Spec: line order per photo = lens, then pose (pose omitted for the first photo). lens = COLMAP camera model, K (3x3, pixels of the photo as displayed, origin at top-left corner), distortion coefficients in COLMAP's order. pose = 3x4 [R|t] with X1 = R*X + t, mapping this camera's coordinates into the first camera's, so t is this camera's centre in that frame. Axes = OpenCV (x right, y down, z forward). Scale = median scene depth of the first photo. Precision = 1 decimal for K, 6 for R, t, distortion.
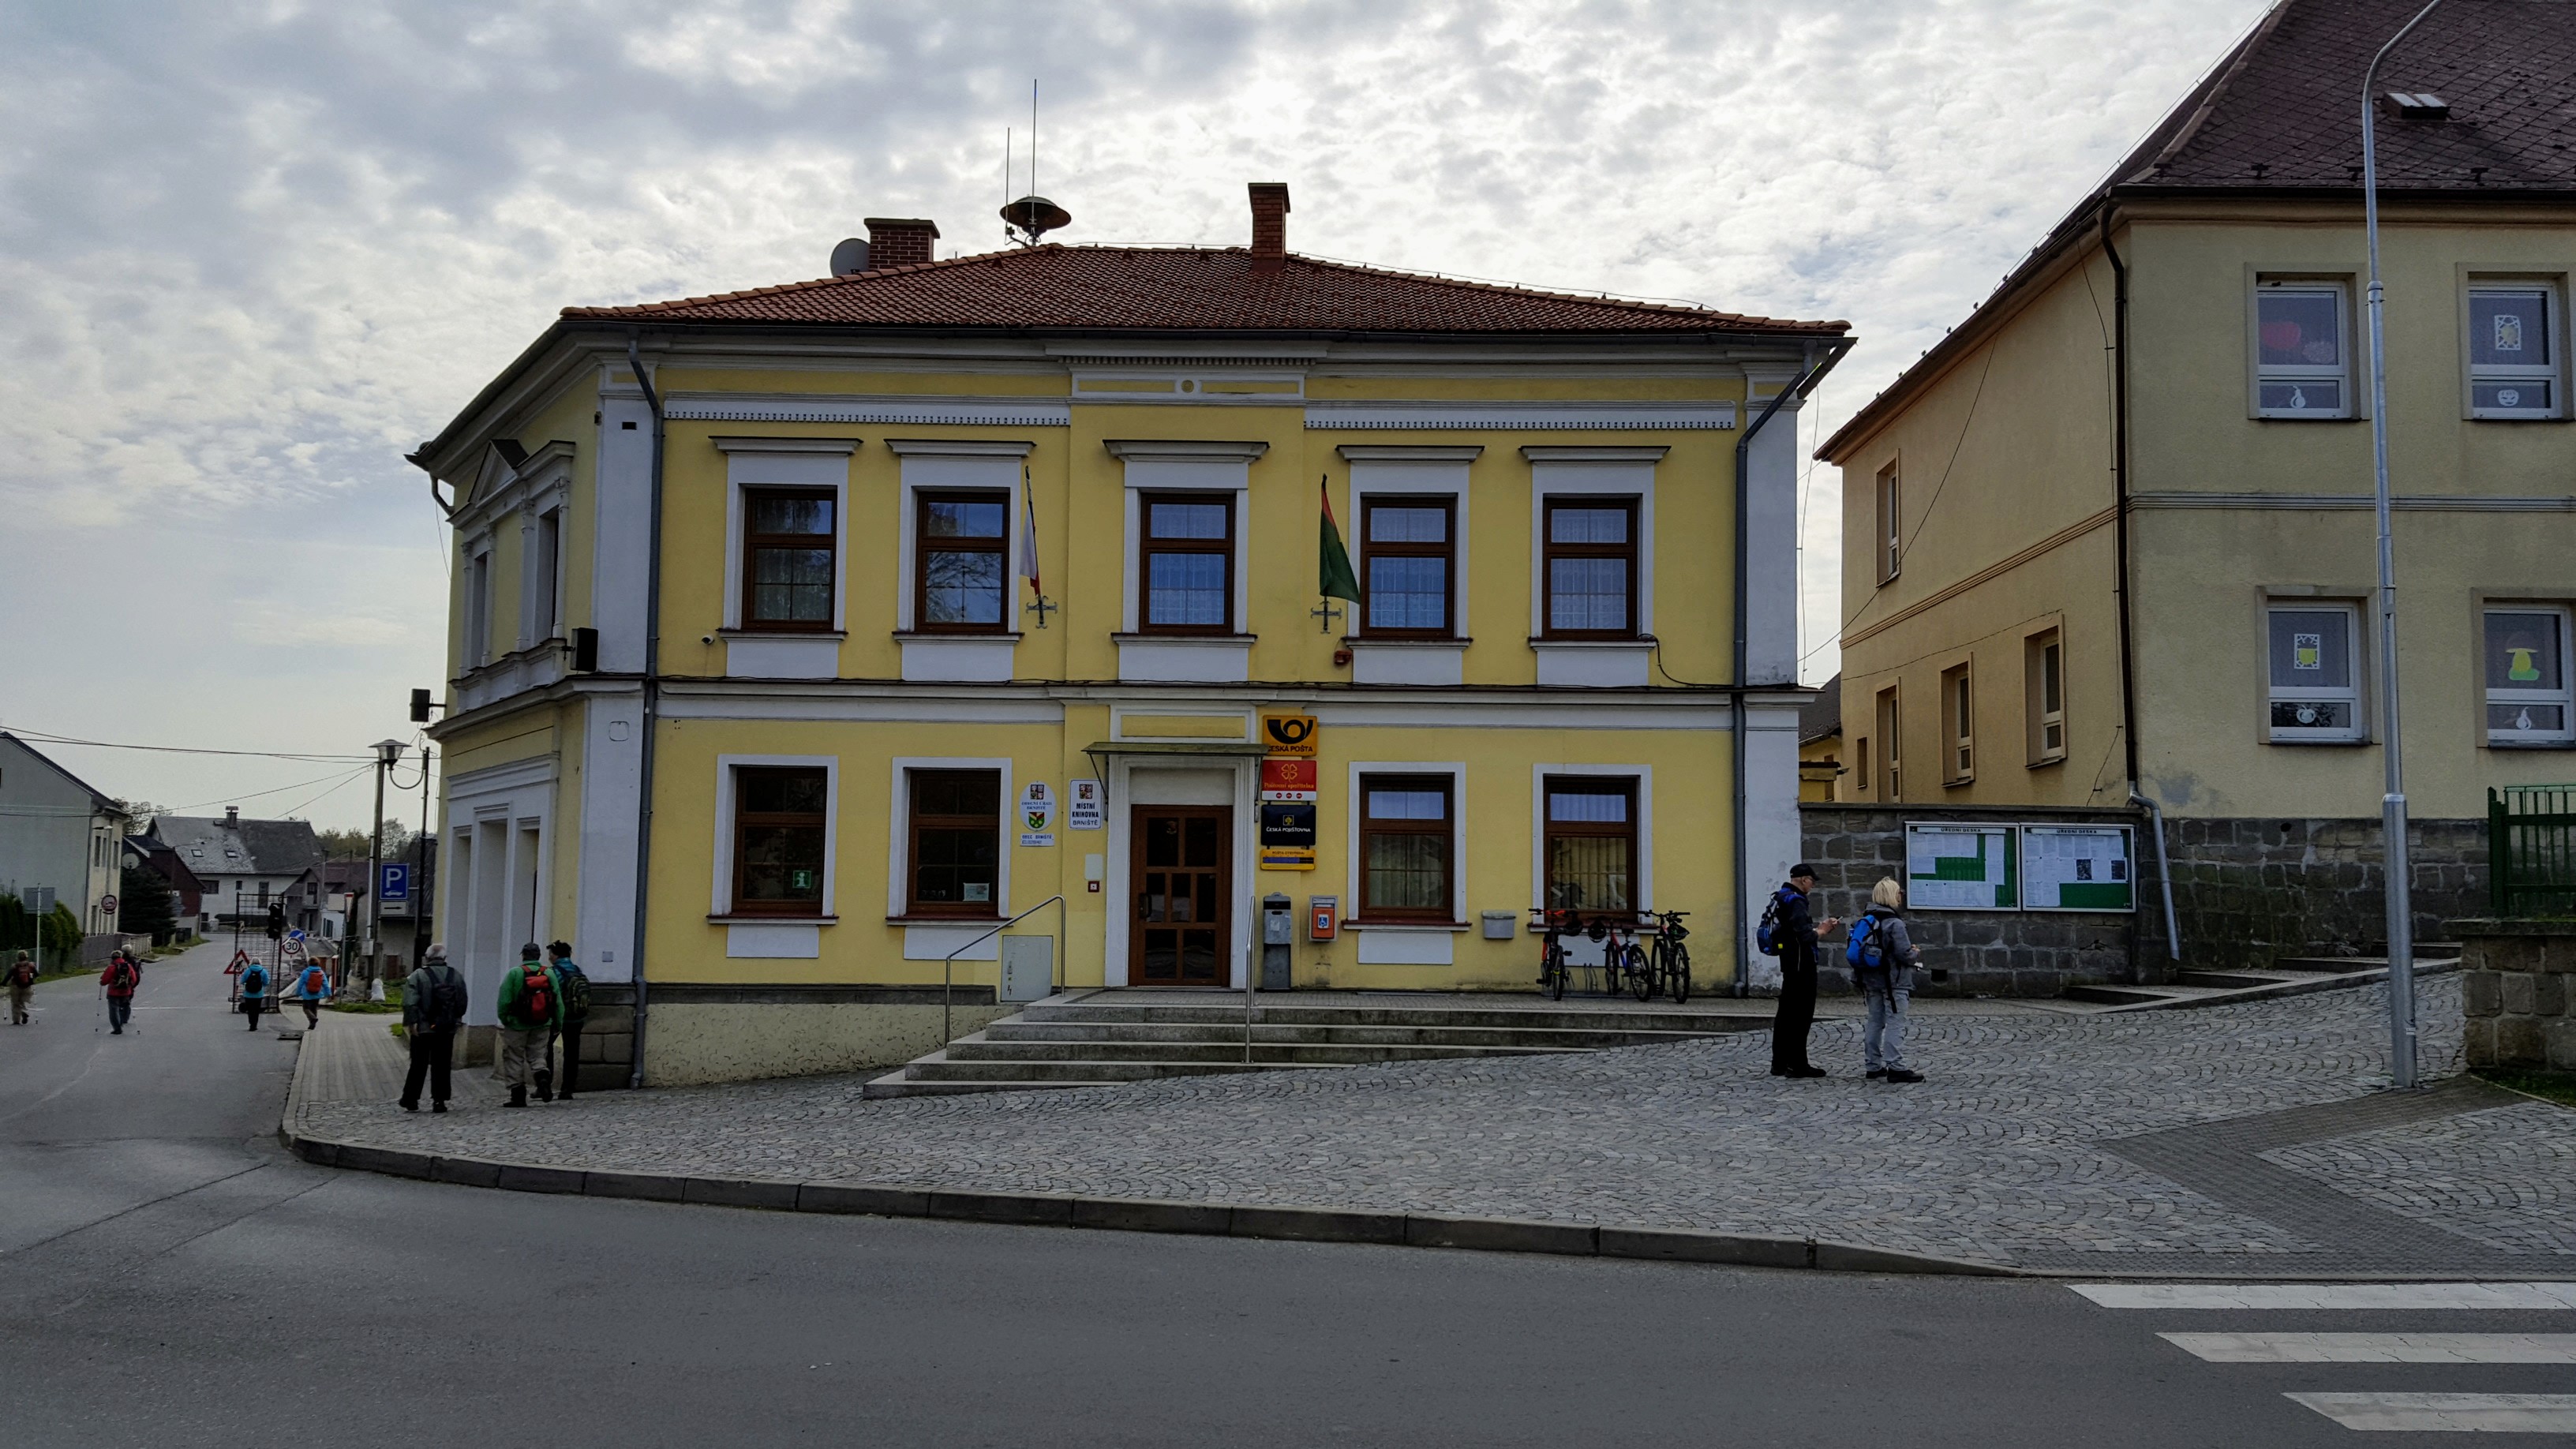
lens RADIAL K [[1898.4, 0, 1286.7], [0, 1898.4, 738.4], [0, 0, 1]] dist [0.066885, -0.047345]
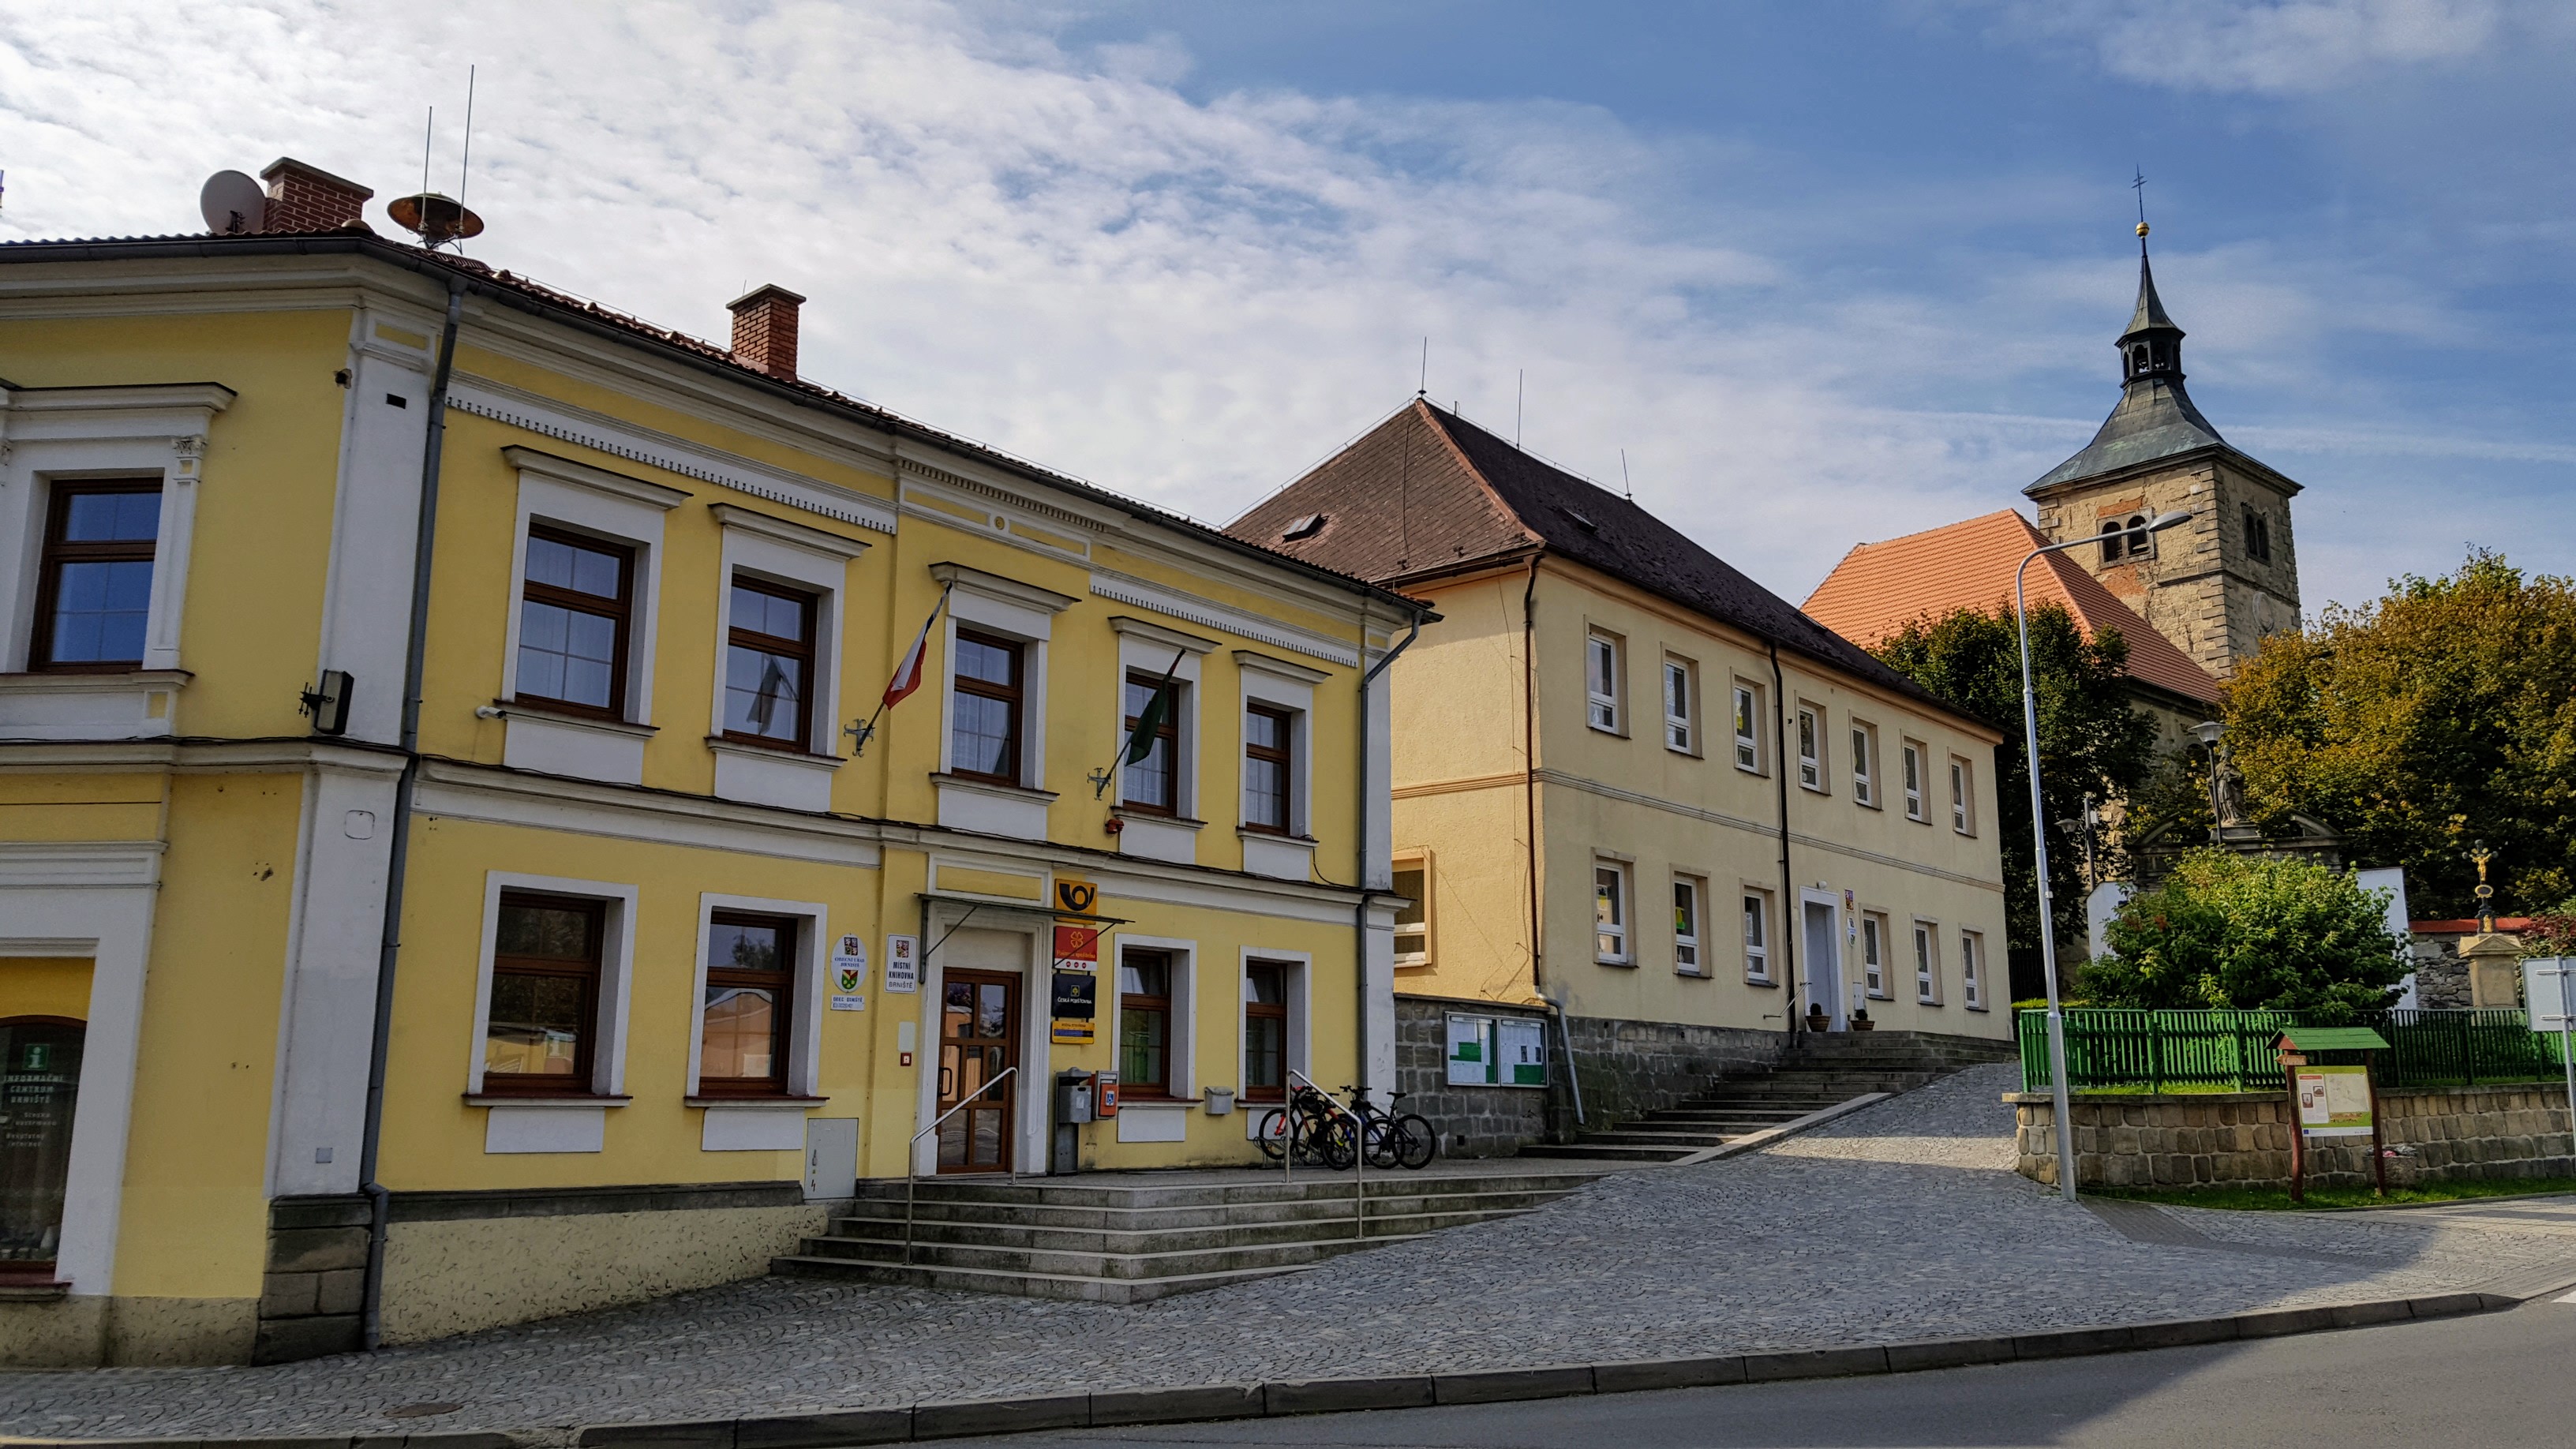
lens RADIAL K [[1898.4, 0, 1305.3], [0, 1898.4, 696.6], [0, 0, 1]] dist [0.066885, -0.047345]
pose [[0.630525, 0.158030, 0.759911, -0.679266], [-0.068260, 0.986550, -0.148524, 0.031311], [-0.773162, 0.041776, 0.632831, 0.293484]]
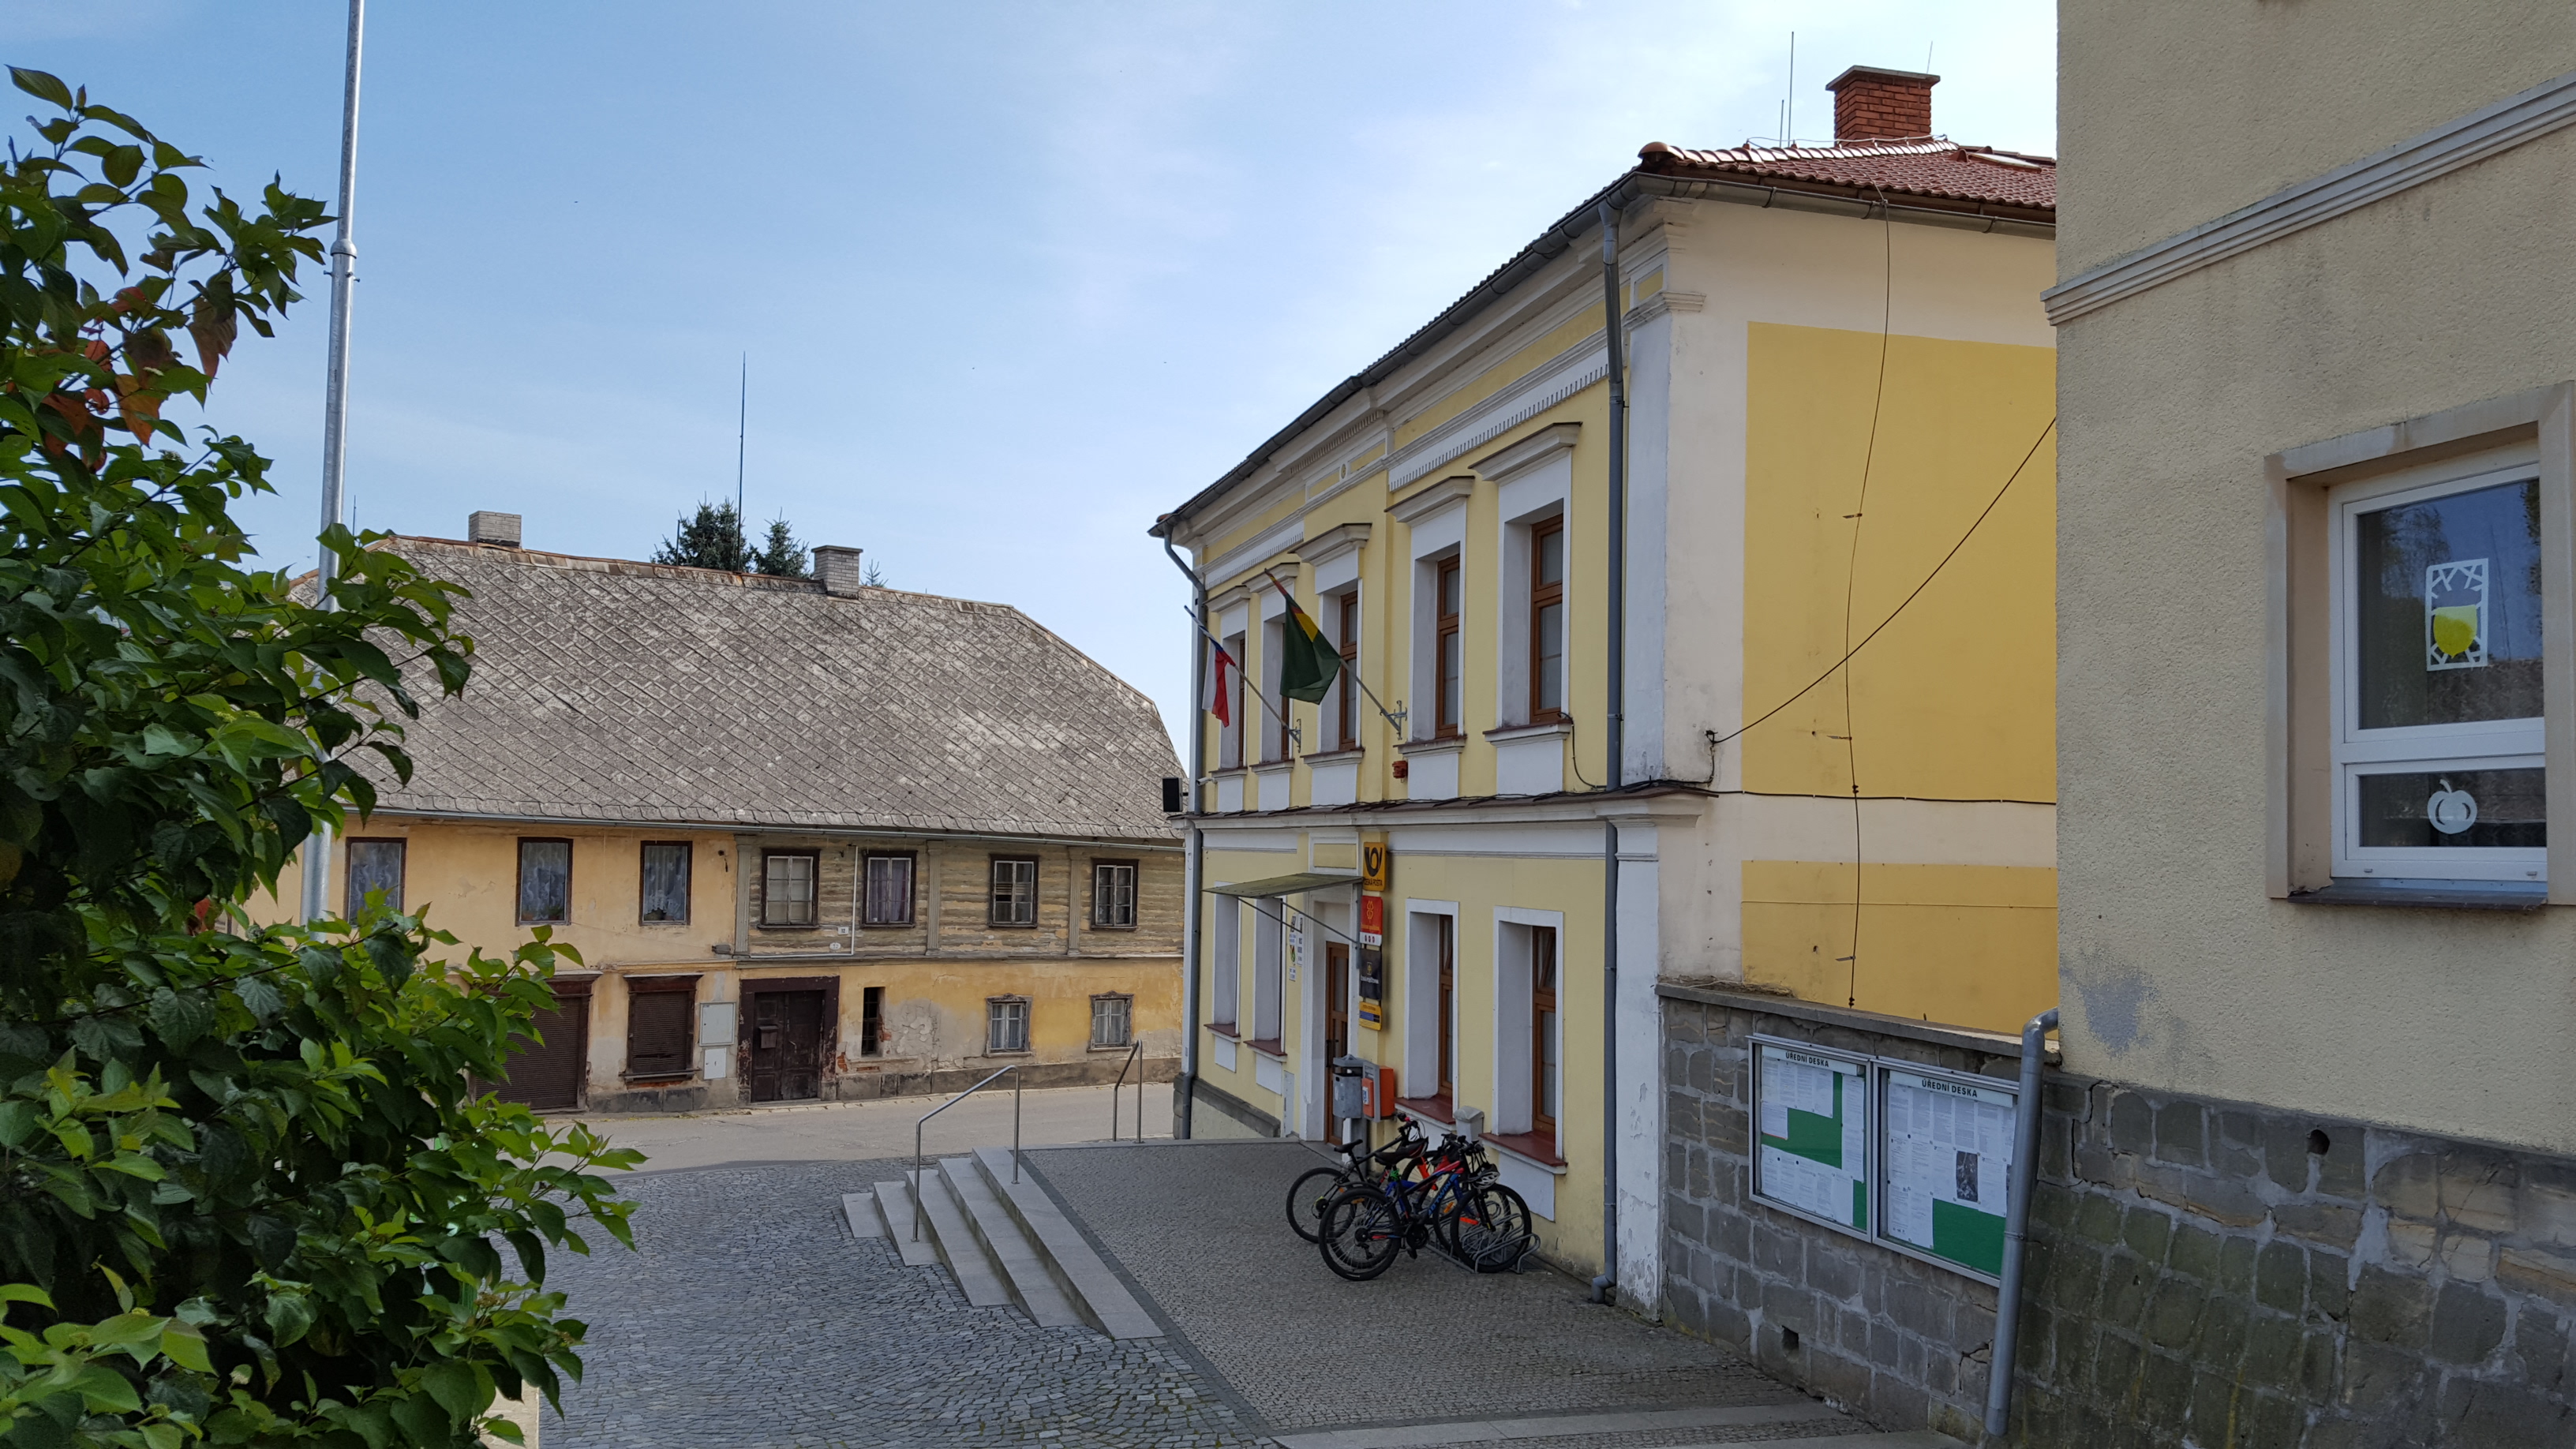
lens RADIAL K [[1898.4, 0, 1283.7], [0, 1898.4, 748.8], [0, 0, 1]] dist [0.066885, -0.047345]
pose [[0.300834, -0.058692, -0.951869, 0.789928], [0.069528, 0.996798, -0.039488, -0.023501], [0.951139, -0.054302, 0.303952, 0.714323]]
